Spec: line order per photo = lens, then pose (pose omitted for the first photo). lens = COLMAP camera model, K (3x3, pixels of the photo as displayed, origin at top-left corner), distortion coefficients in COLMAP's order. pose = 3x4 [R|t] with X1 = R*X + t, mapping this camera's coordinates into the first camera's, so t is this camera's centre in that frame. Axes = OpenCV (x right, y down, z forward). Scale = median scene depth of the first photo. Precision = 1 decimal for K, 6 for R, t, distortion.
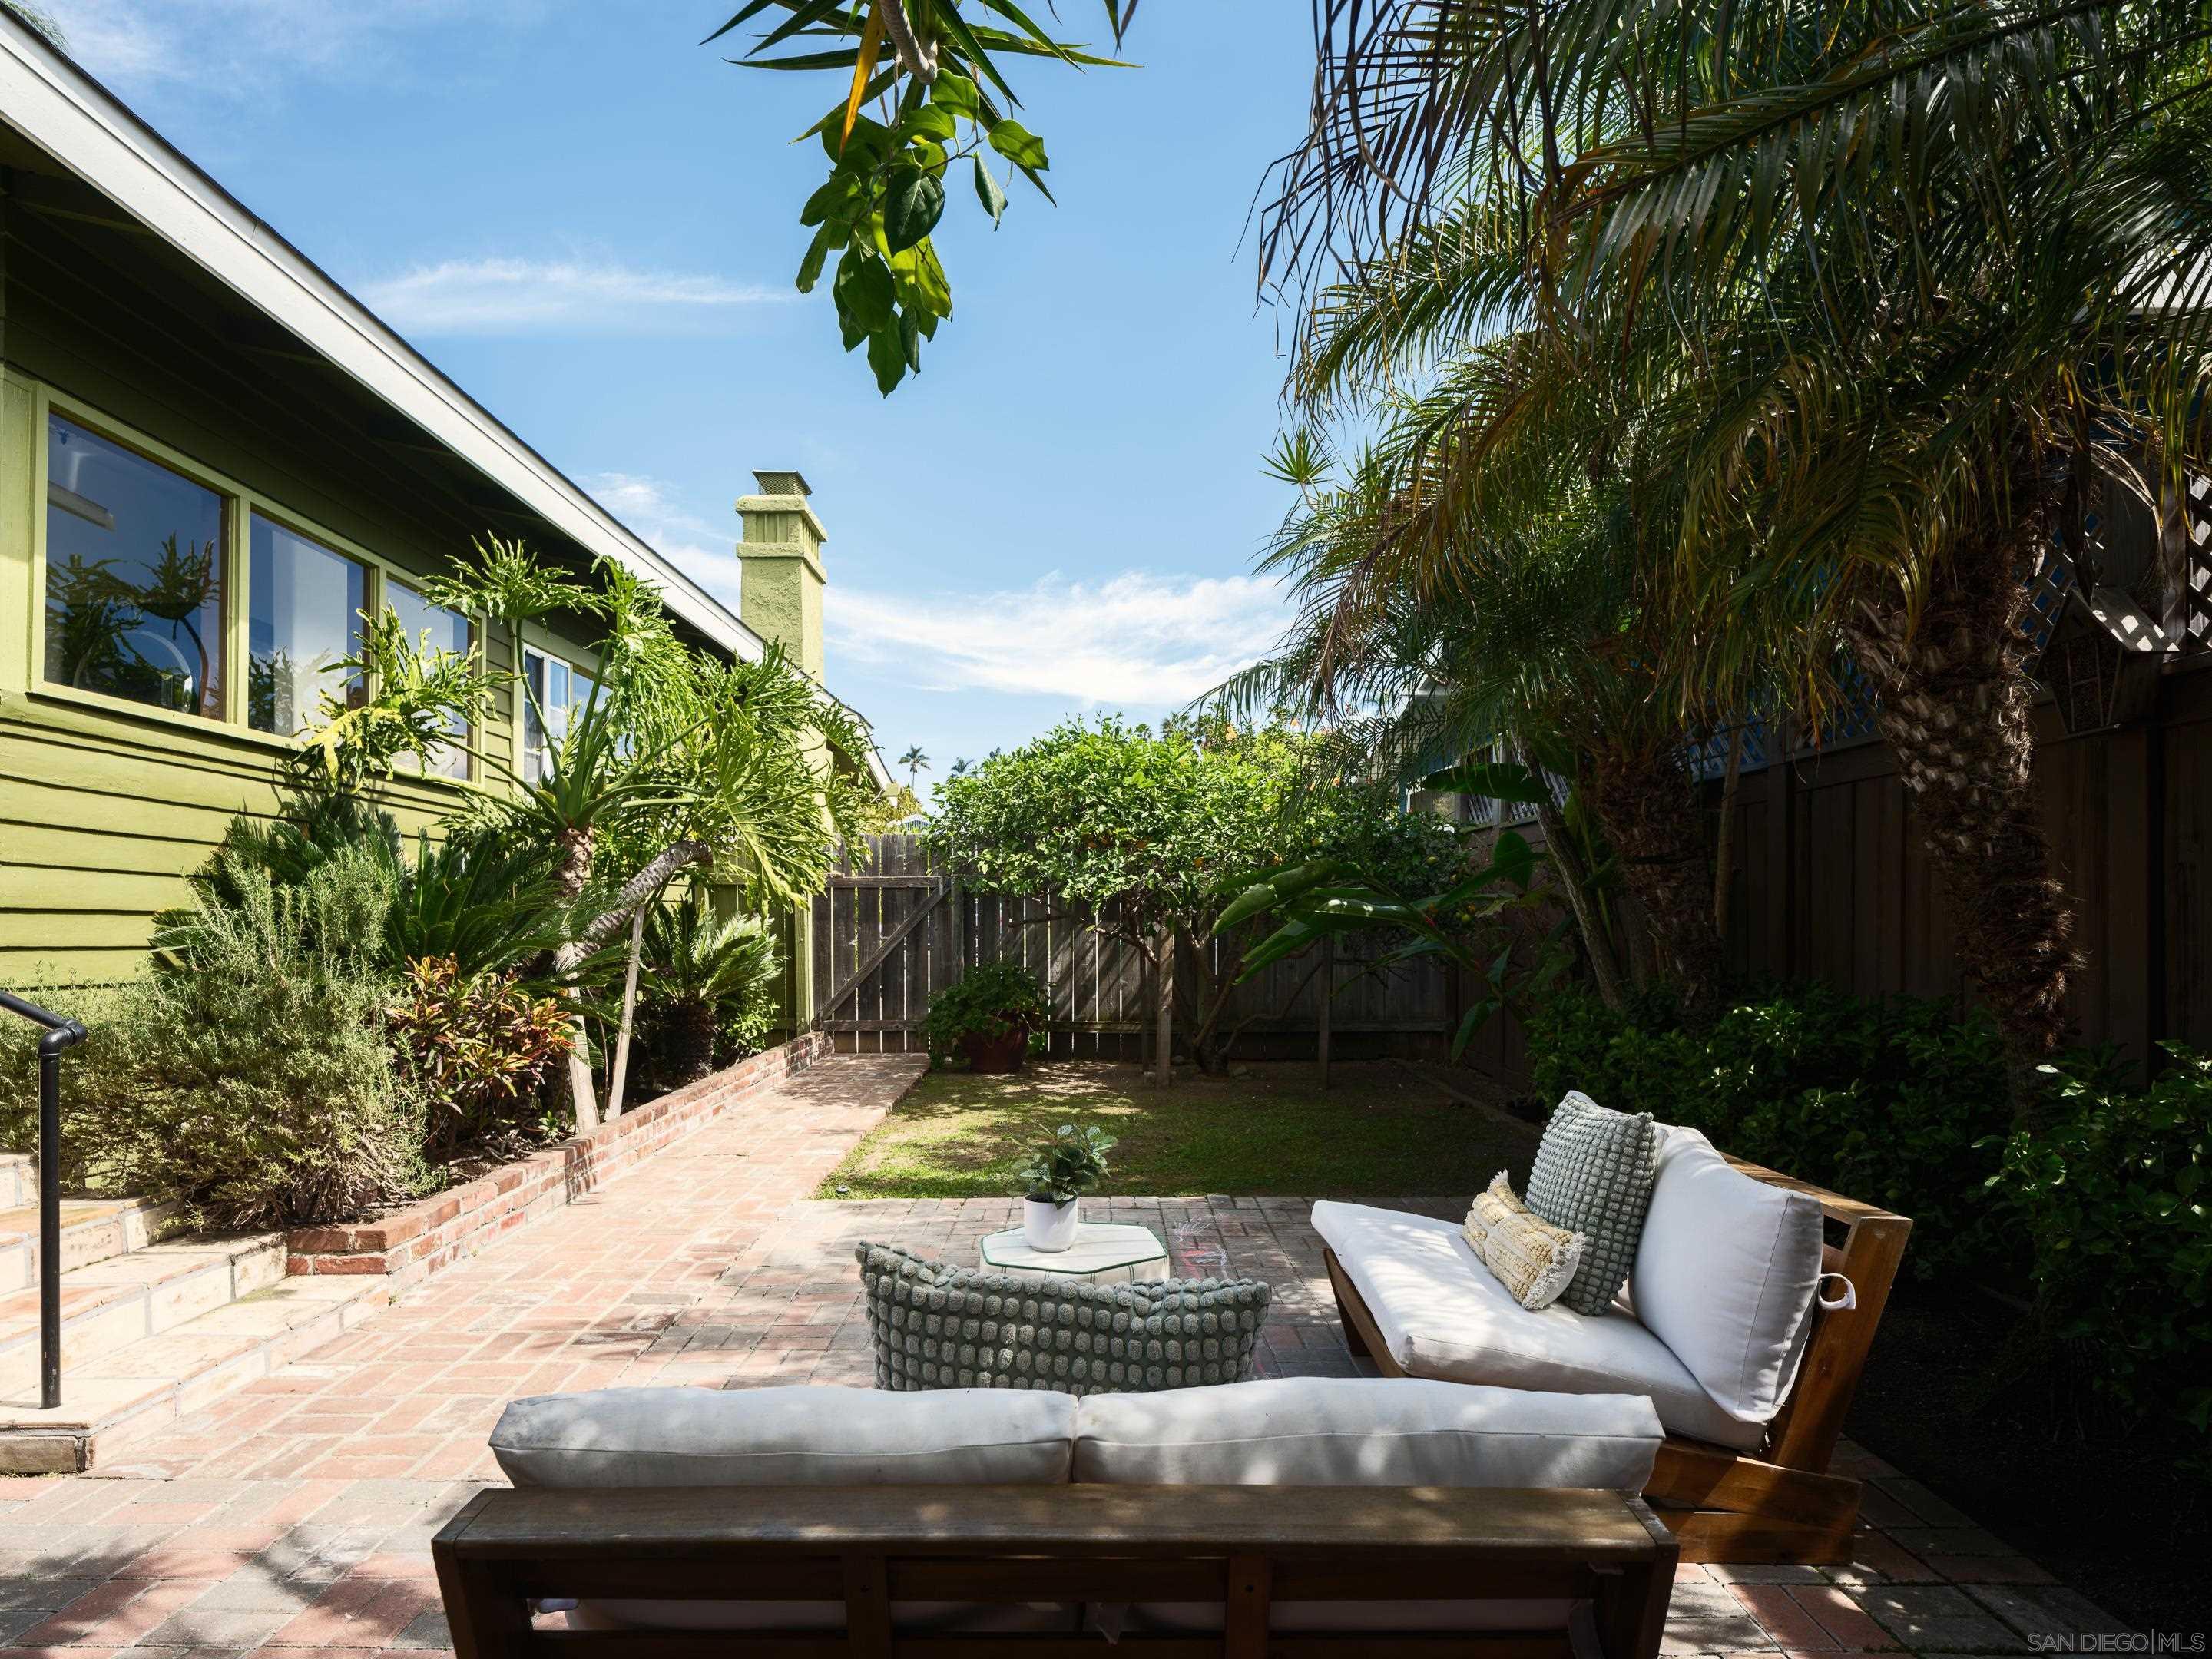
lens RADIAL K [[1222.0, 0, 1102.4], [0, 1222.0, 918.5], [0, 0, 1]] dist [-0.004071, -0.000183]
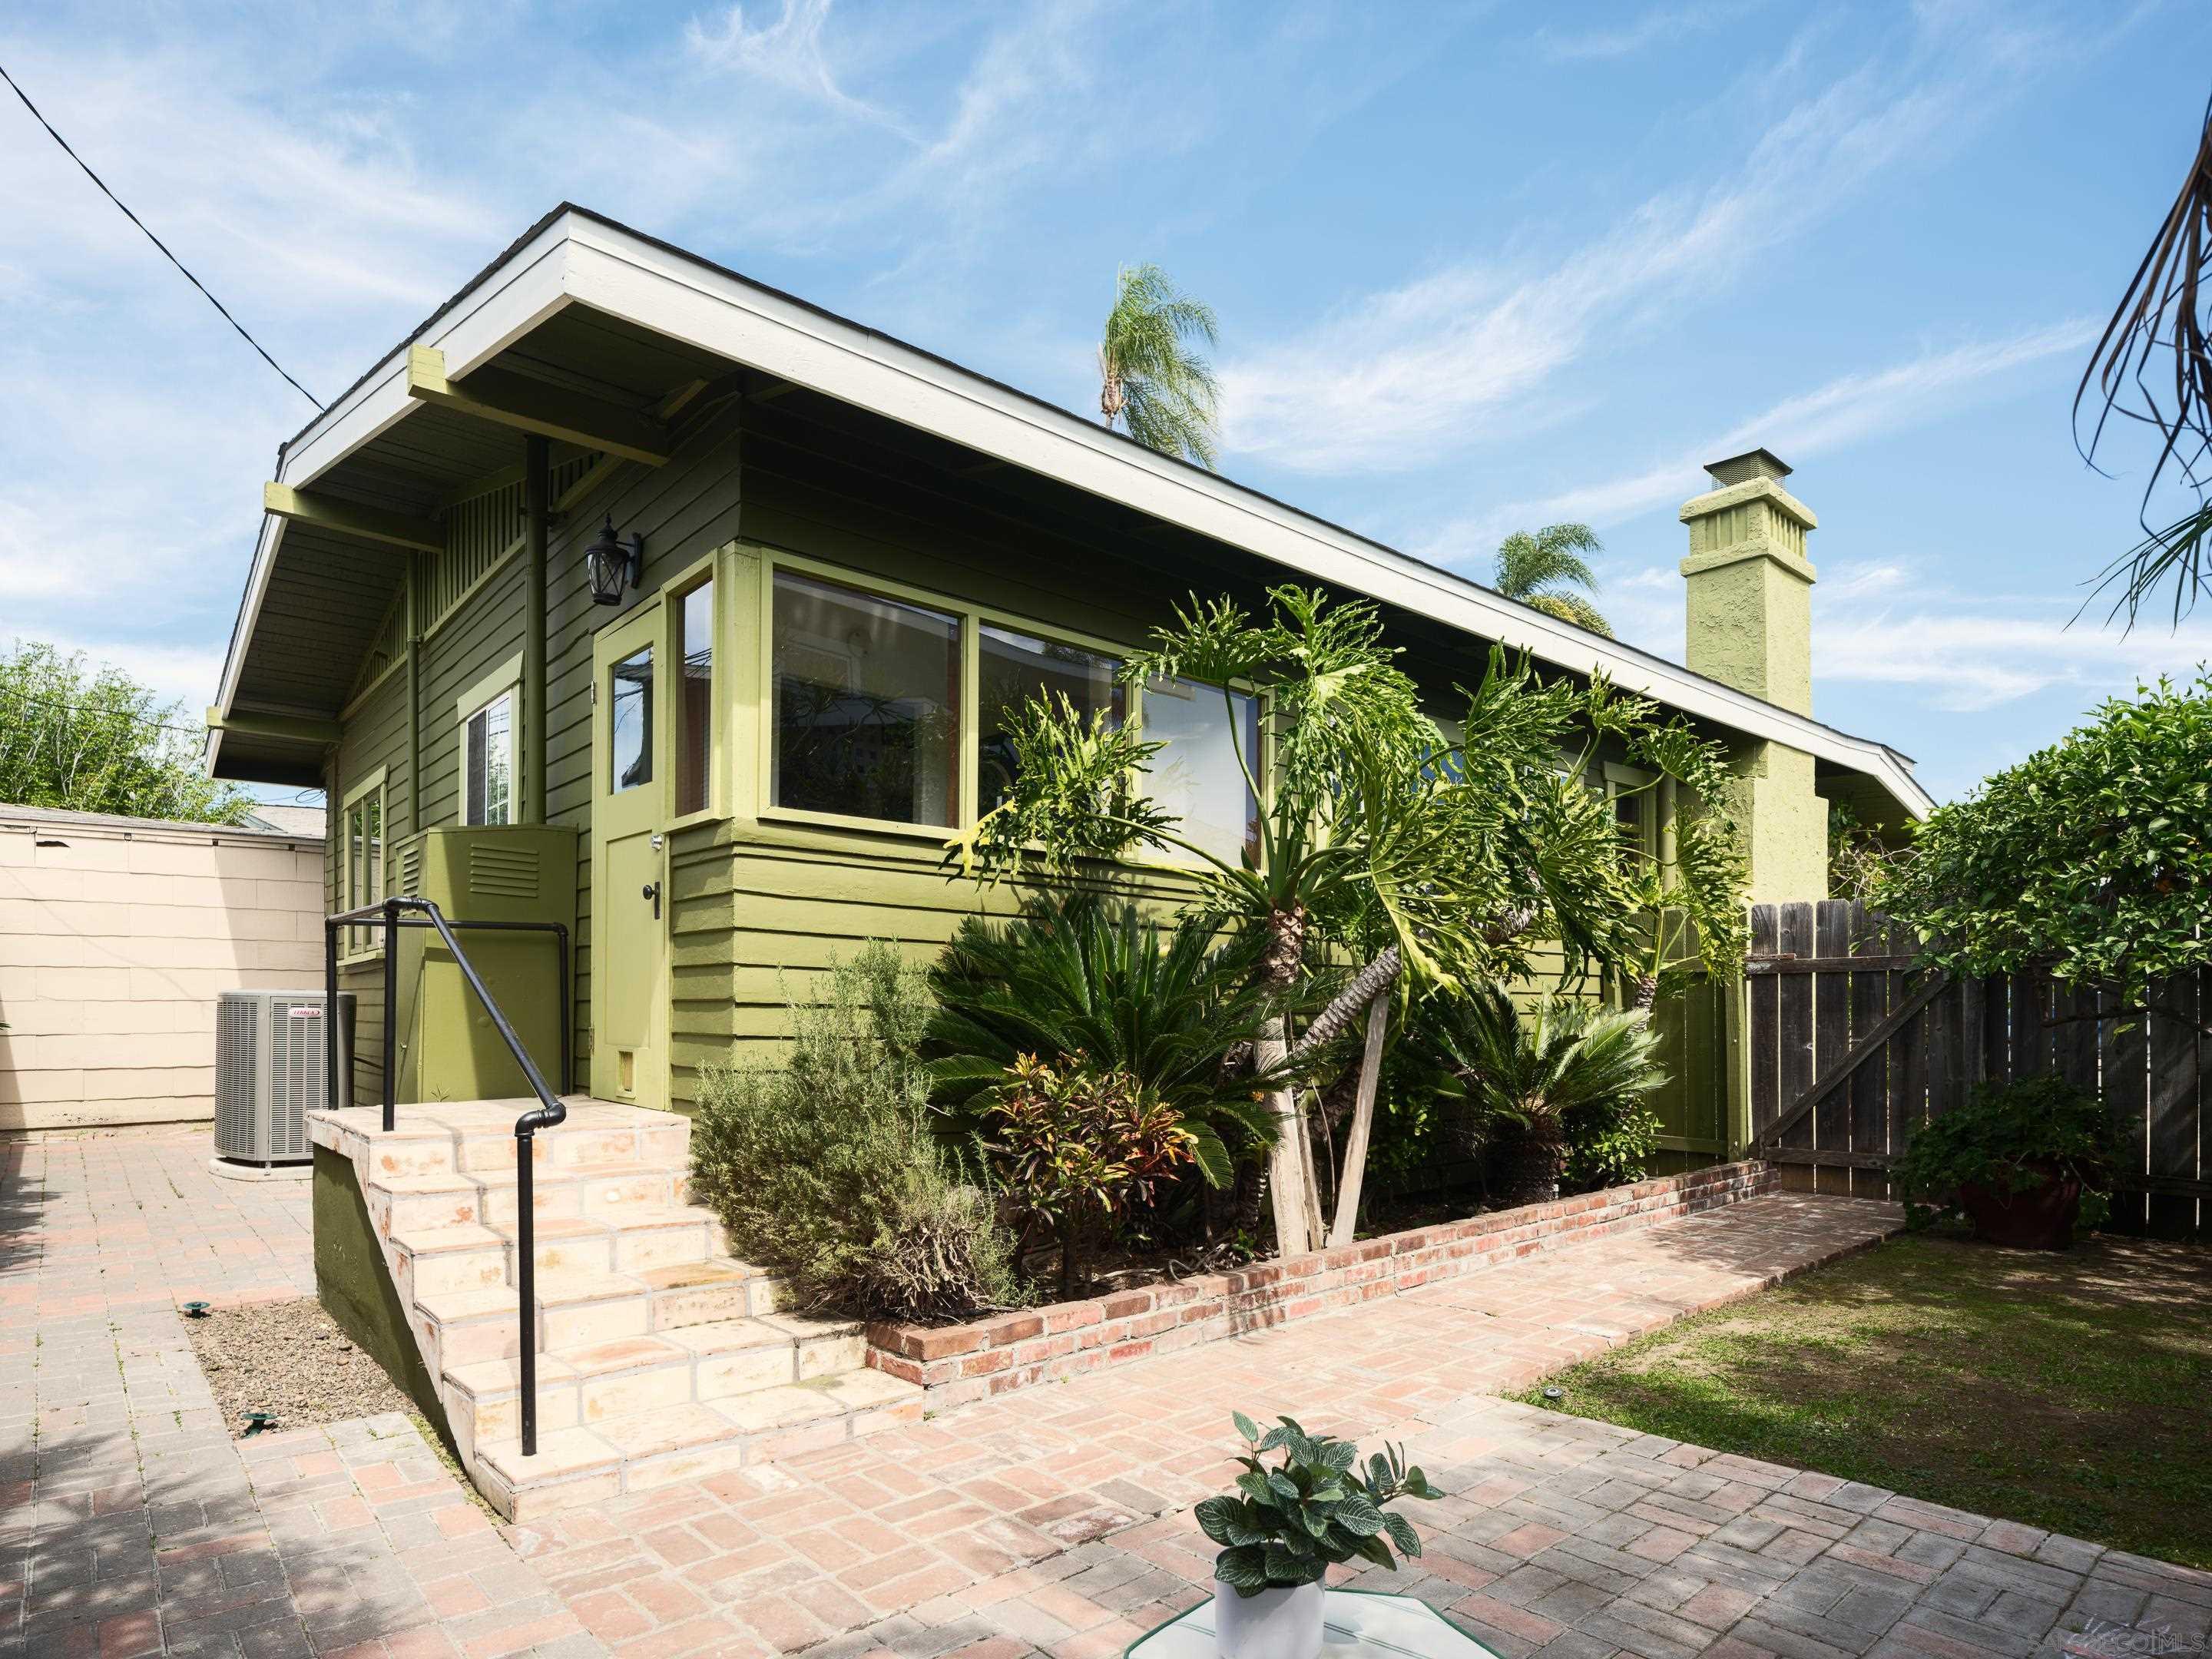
lens RADIAL K [[1239.5, 0, 1093.5], [0, 1239.5, 1018.4], [0, 0, 1]] dist [-0.004047, -0.000450]
pose [[0.655826, 0.001956, -0.754910, 0.160528], [-0.000306, 0.999997, 0.002324, 0.002545], [0.754912, -0.001293, 0.655825, 0.336373]]
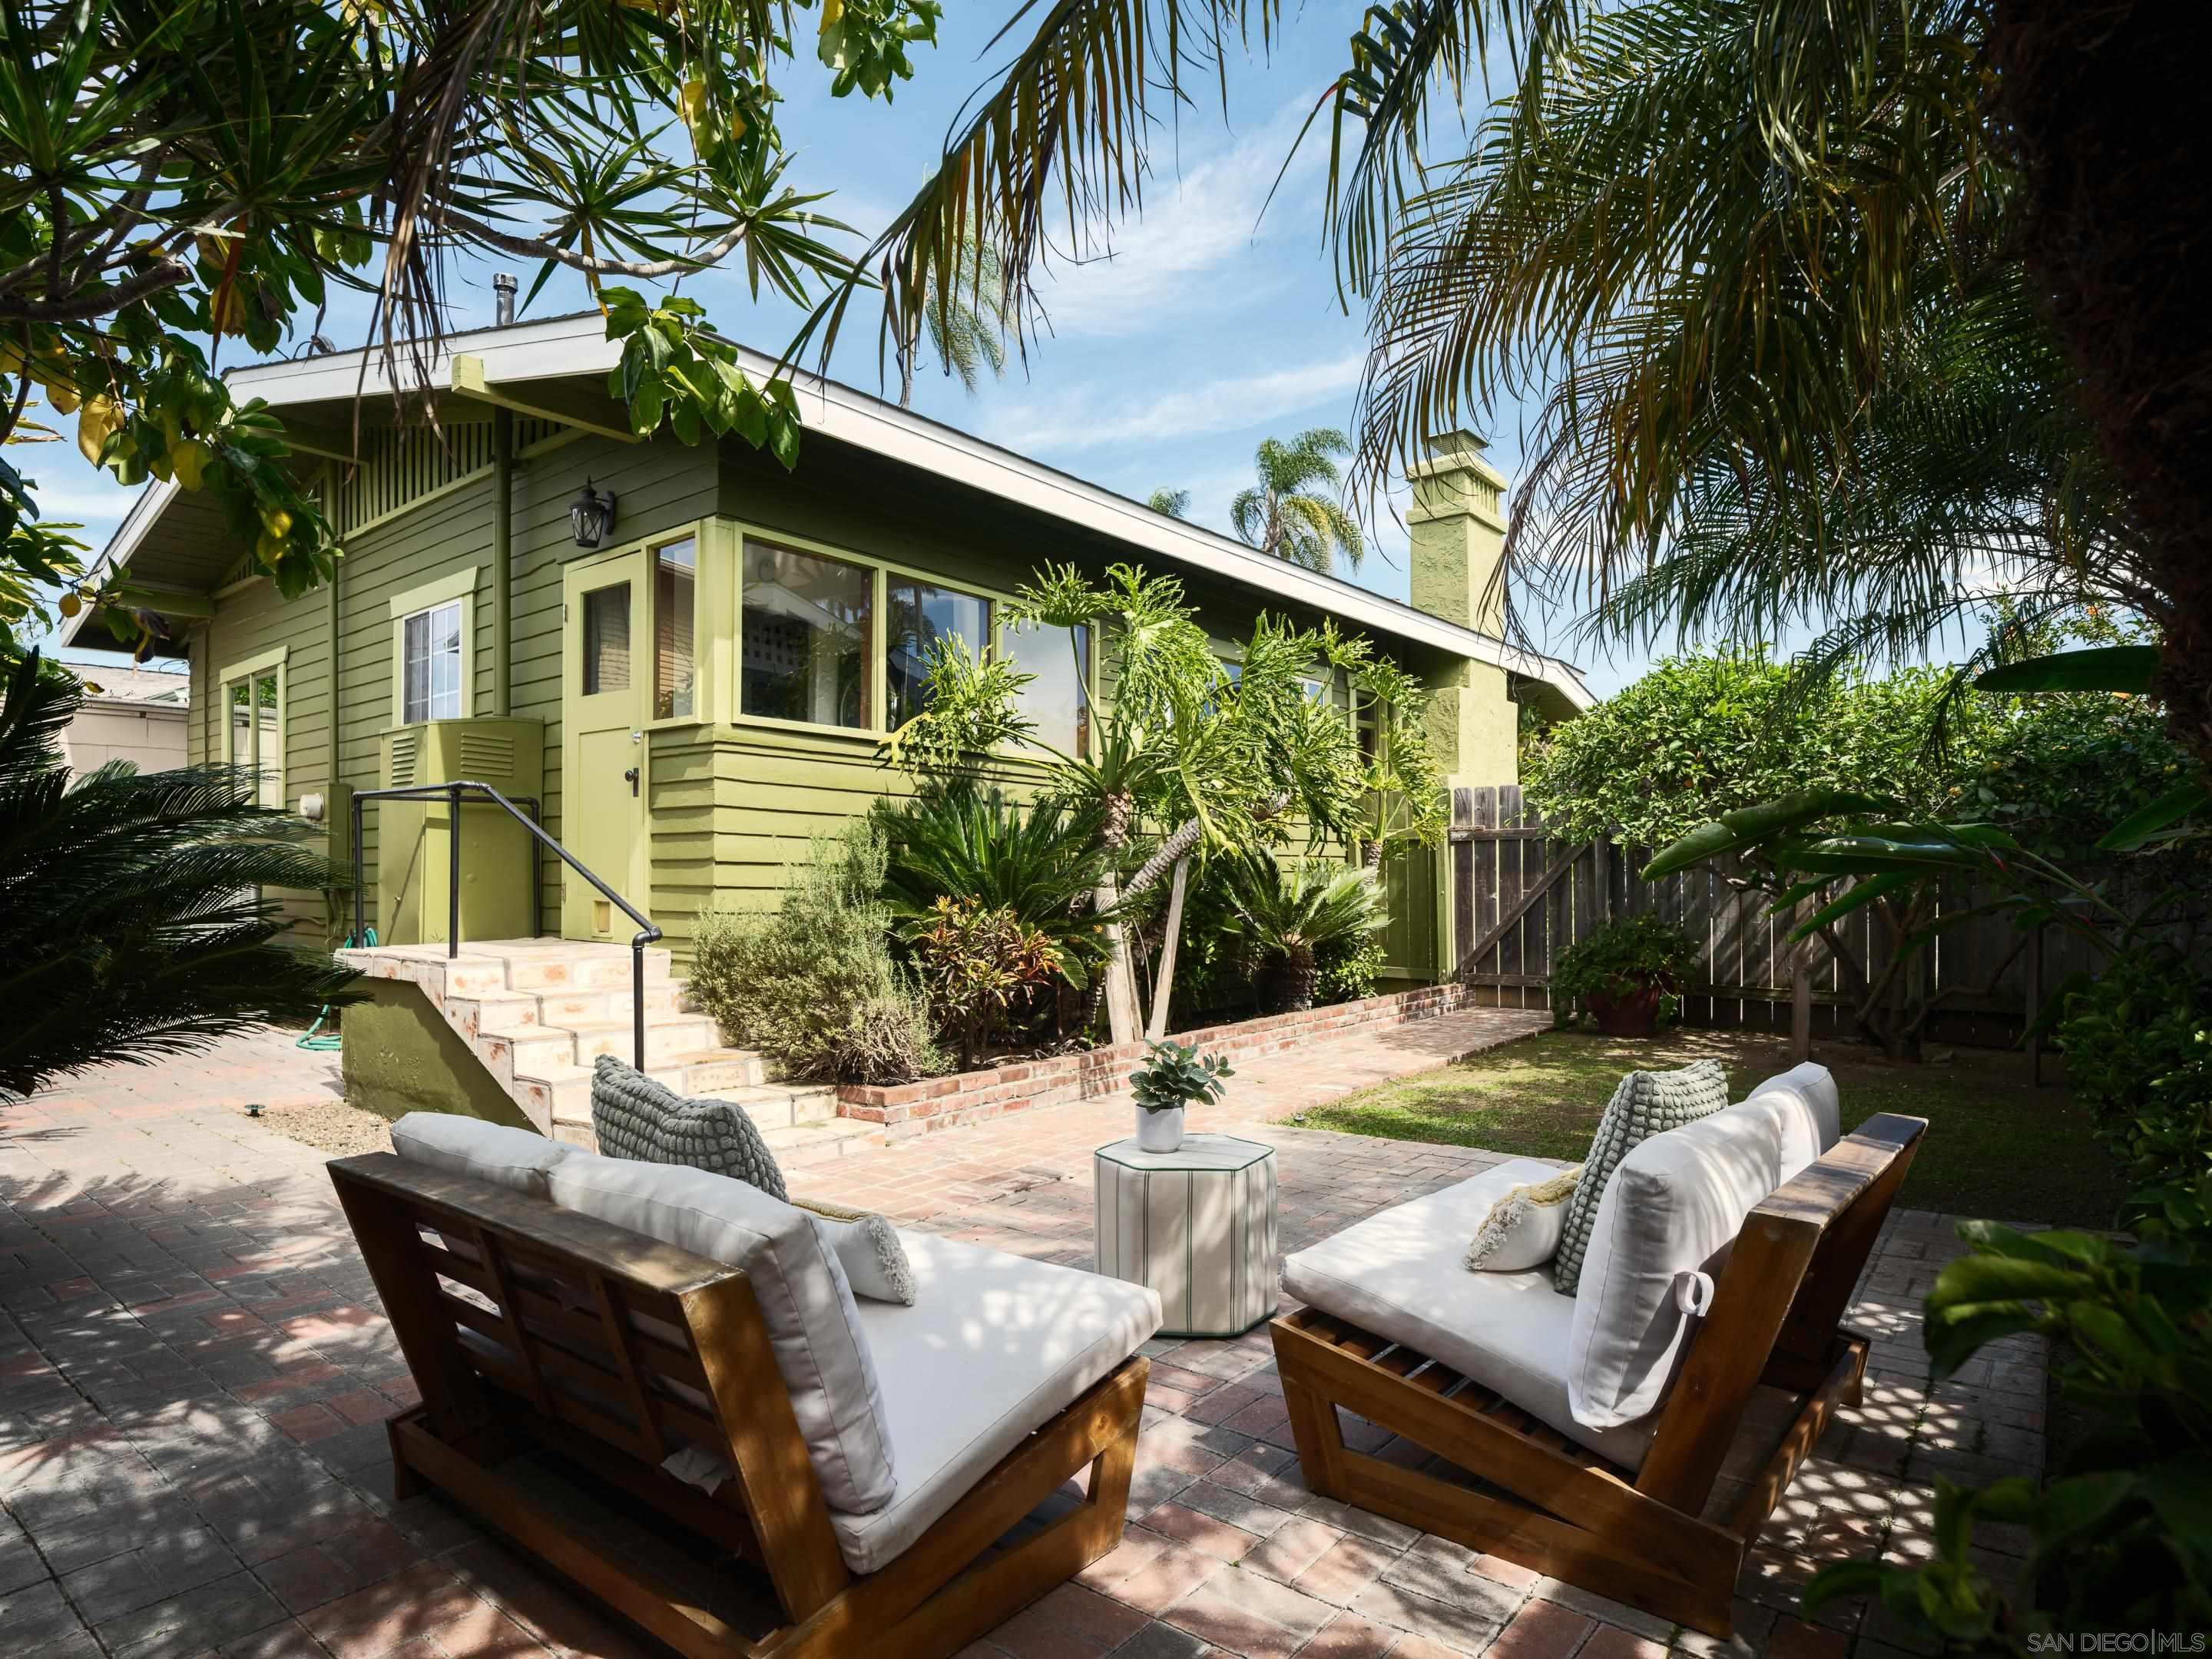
lens RADIAL K [[1235.6, 0, 1108.0], [0, 1235.6, 875.2], [0, 0, 1]] dist [-0.001514, -0.000072]
pose [[0.782289, -0.004780, -0.622897, 0.344174], [0.003230, 0.999988, -0.003618, 0.011680], [0.622907, 0.000819, 0.782296, 0.046549]]
